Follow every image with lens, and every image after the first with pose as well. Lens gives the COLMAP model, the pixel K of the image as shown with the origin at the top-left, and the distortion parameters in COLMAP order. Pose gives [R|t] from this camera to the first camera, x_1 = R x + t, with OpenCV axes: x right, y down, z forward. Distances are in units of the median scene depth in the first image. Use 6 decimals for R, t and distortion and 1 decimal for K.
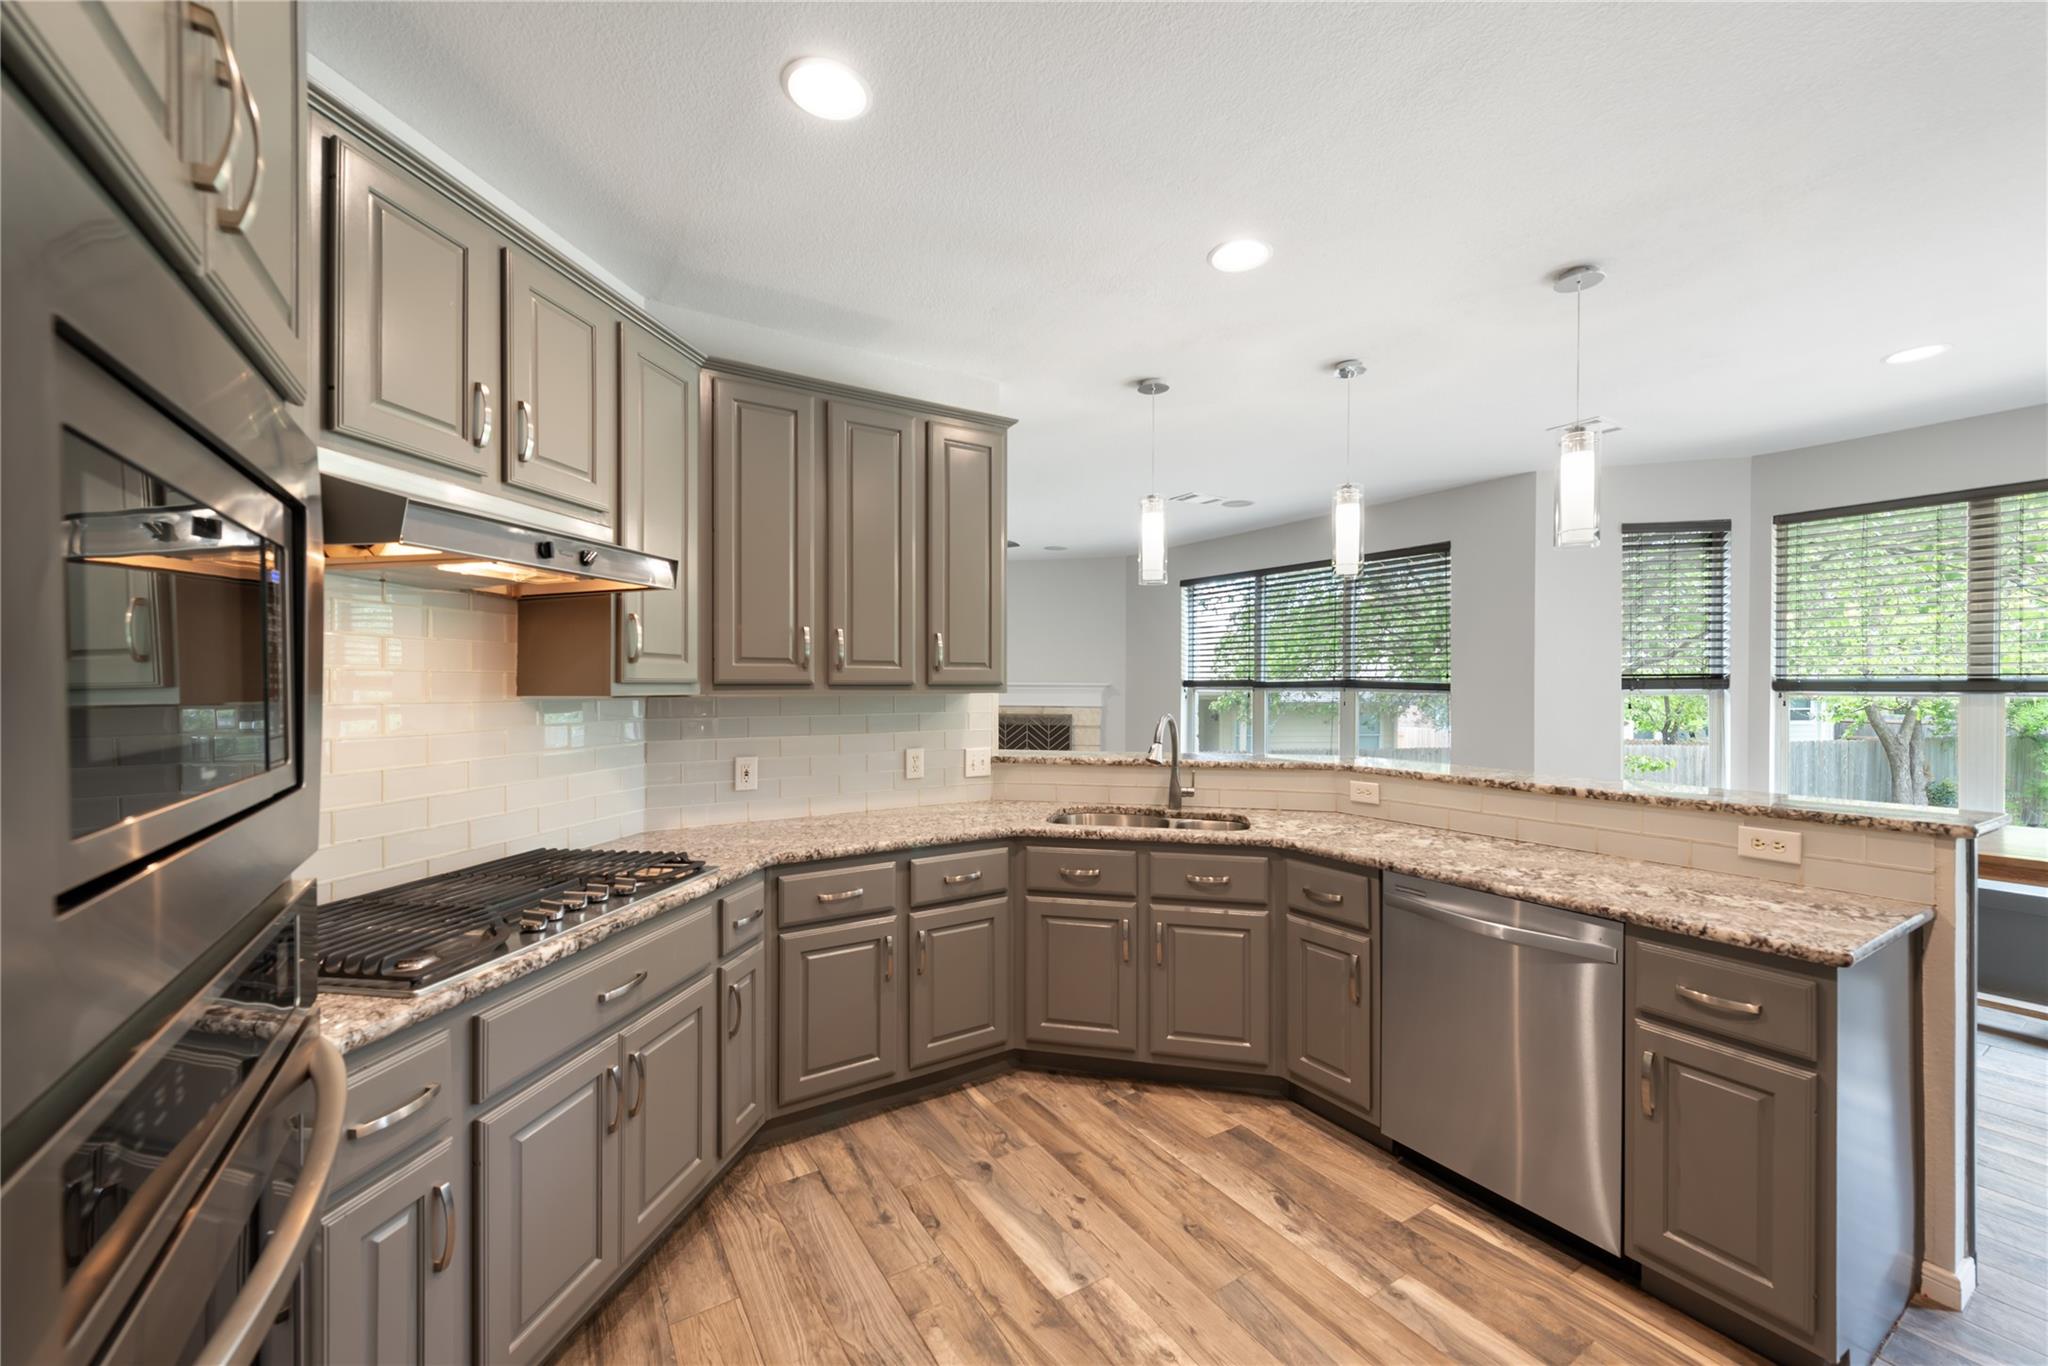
lens RADIAL K [[803.8, 0, 1031.4], [0, 803.8, 685.0], [0, 0, 1]] dist [0.016594, -0.005585]
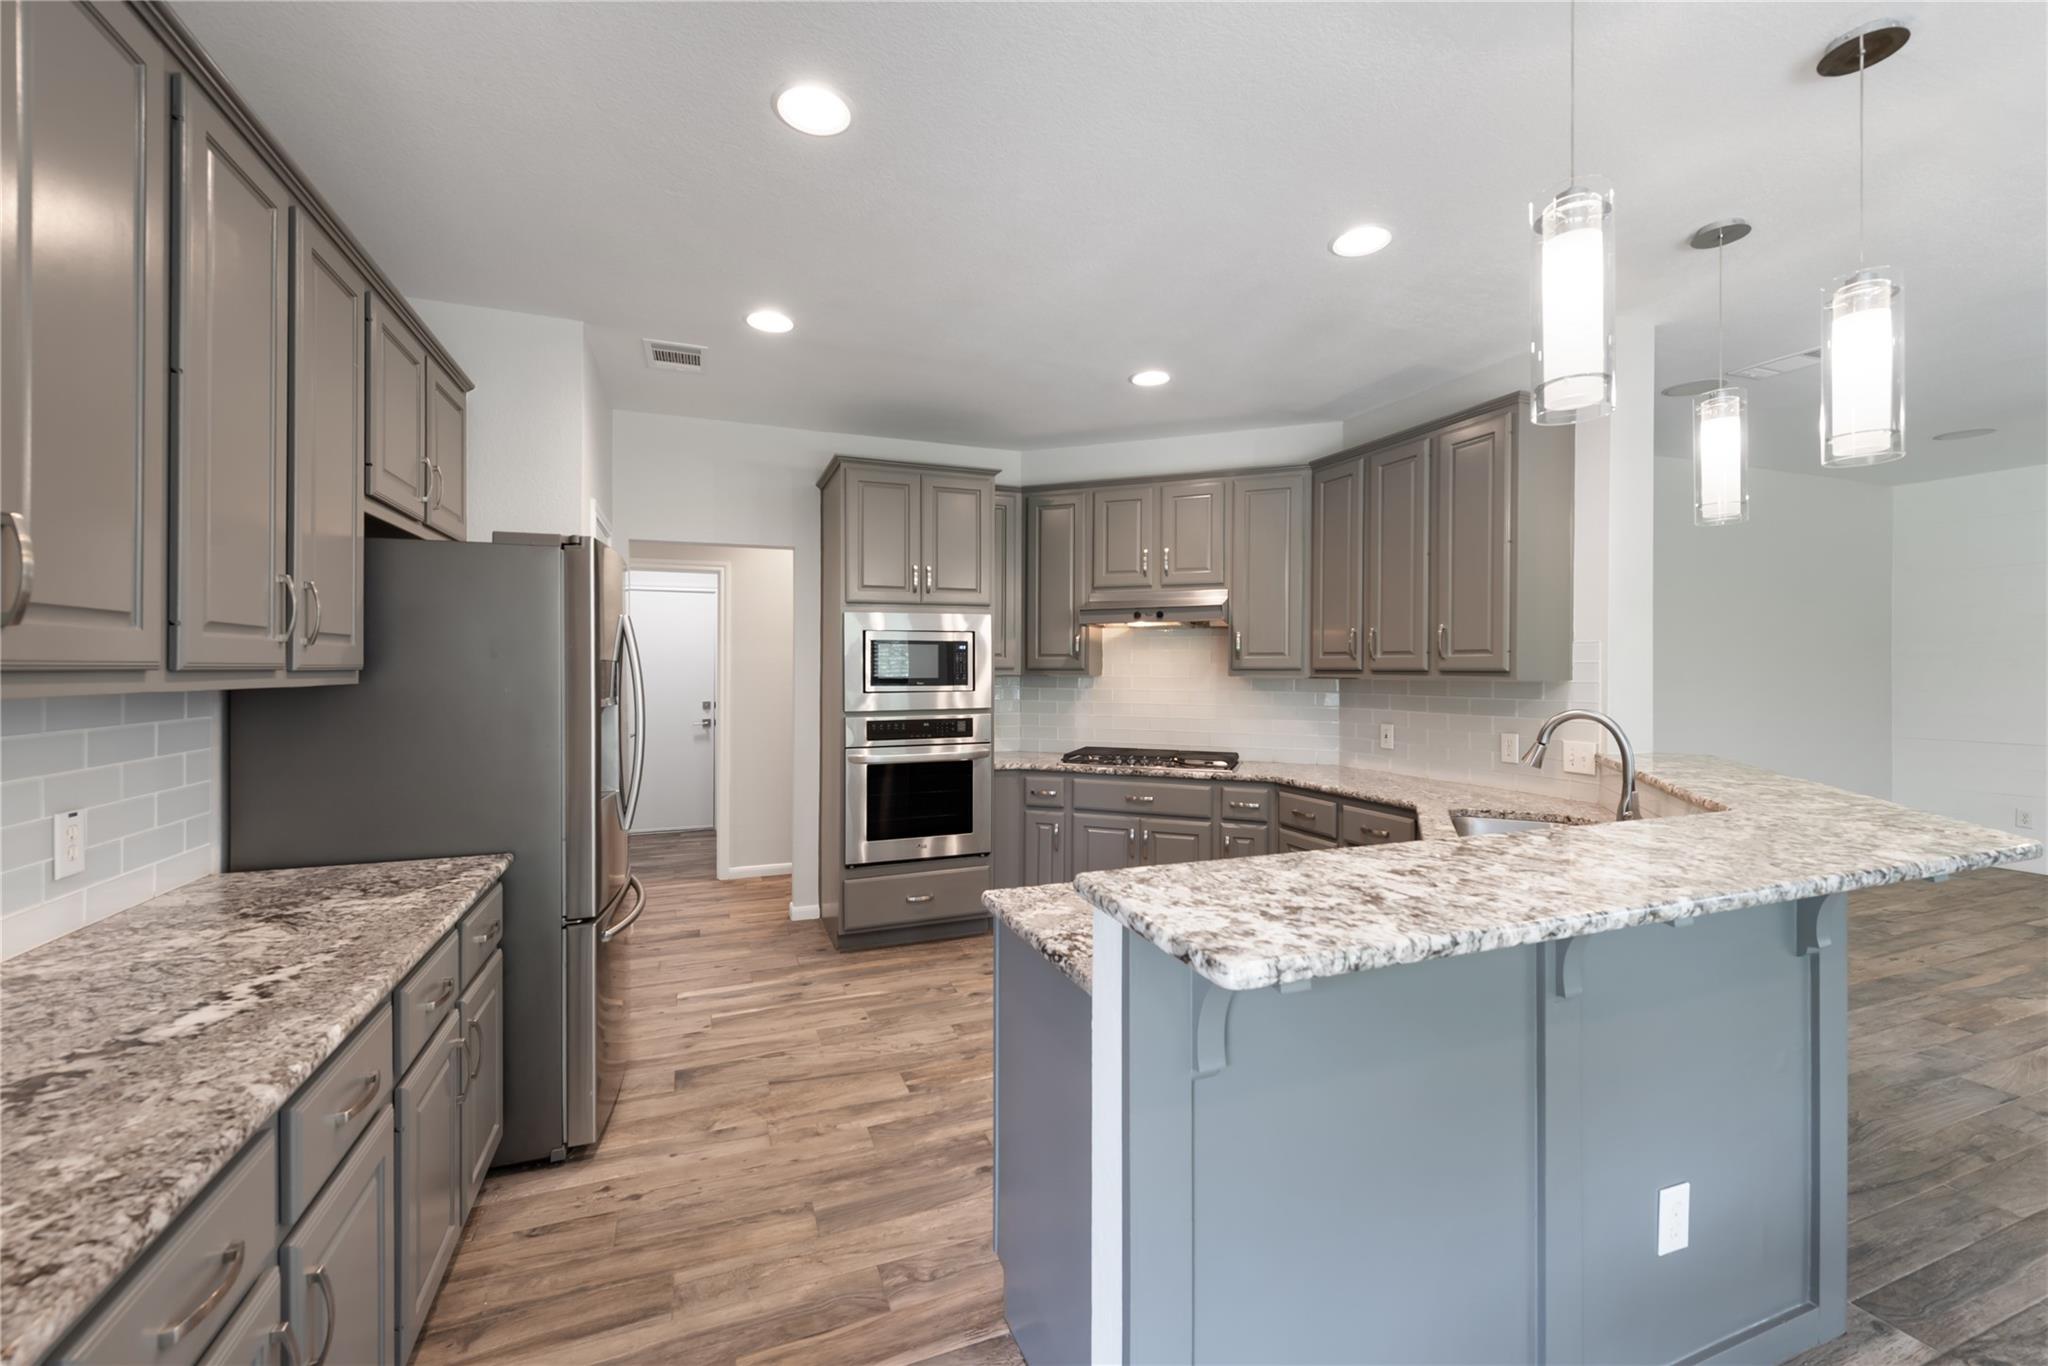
lens RADIAL K [[821.6, 0, 1017.9], [0, 821.6, 666.6], [0, 0, 1]] dist [-0.000259, -0.000029]
pose [[-0.196703, -0.005695, -0.980446, 1.299502], [-0.004164, 0.999979, -0.004973, 0.002004], [0.980454, 0.003105, -0.196723, 0.767581]]
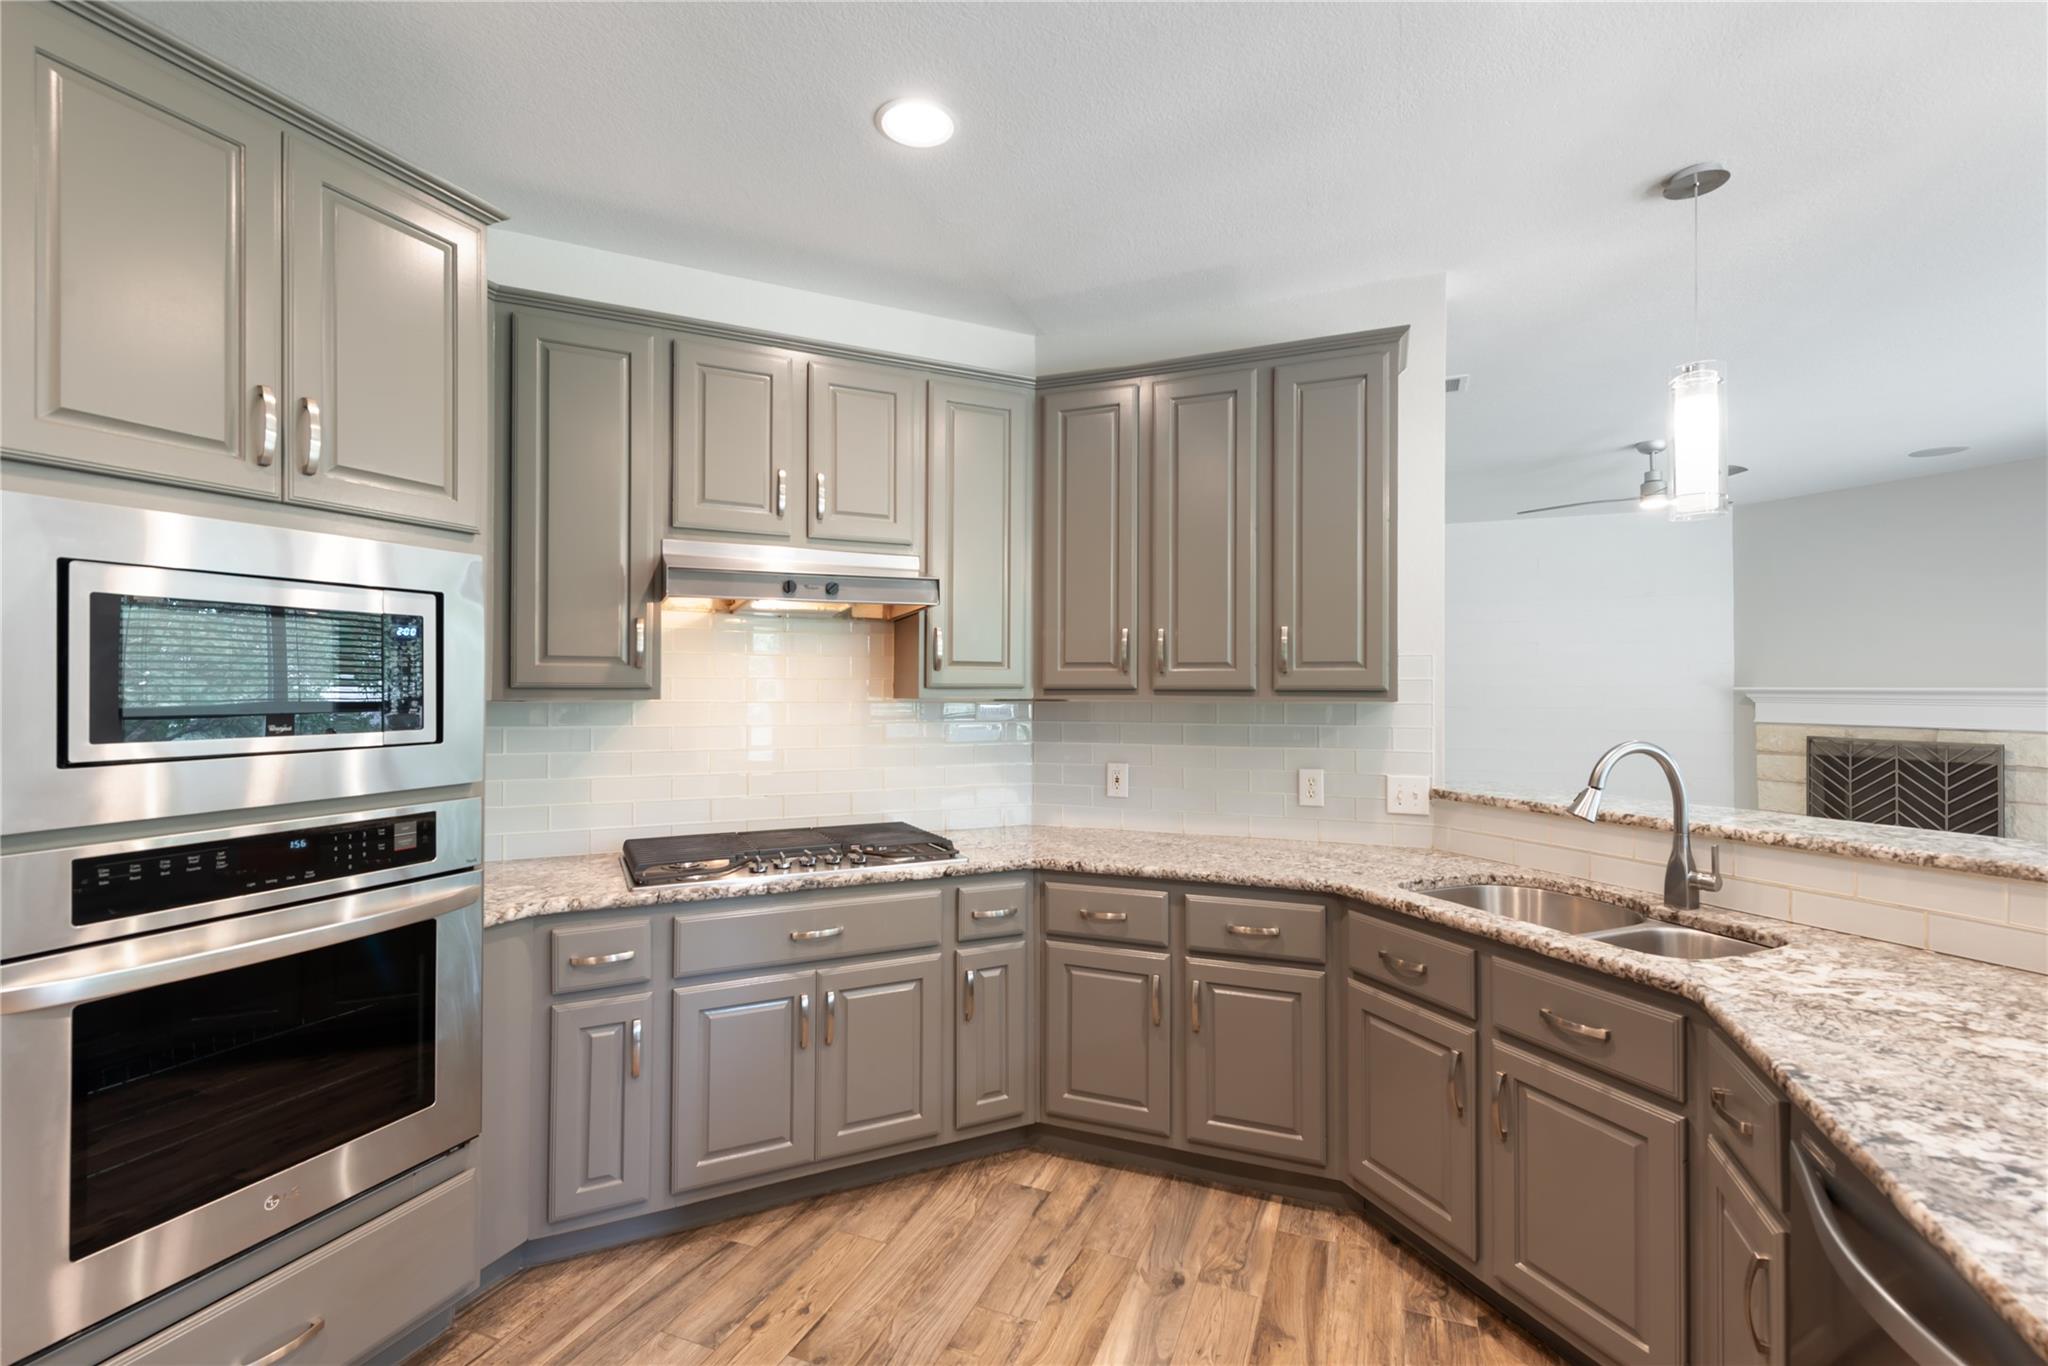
lens RADIAL K [[904.2, 0, 1027.9], [0, 904.2, 678.7], [0, 0, 1]] dist [0.012753, -0.005767]
pose [[0.584360, -0.008623, -0.811449, 0.553028], [-0.001892, 0.999926, -0.011988, -0.000405], [0.811492, 0.008541, 0.584301, 0.308007]]
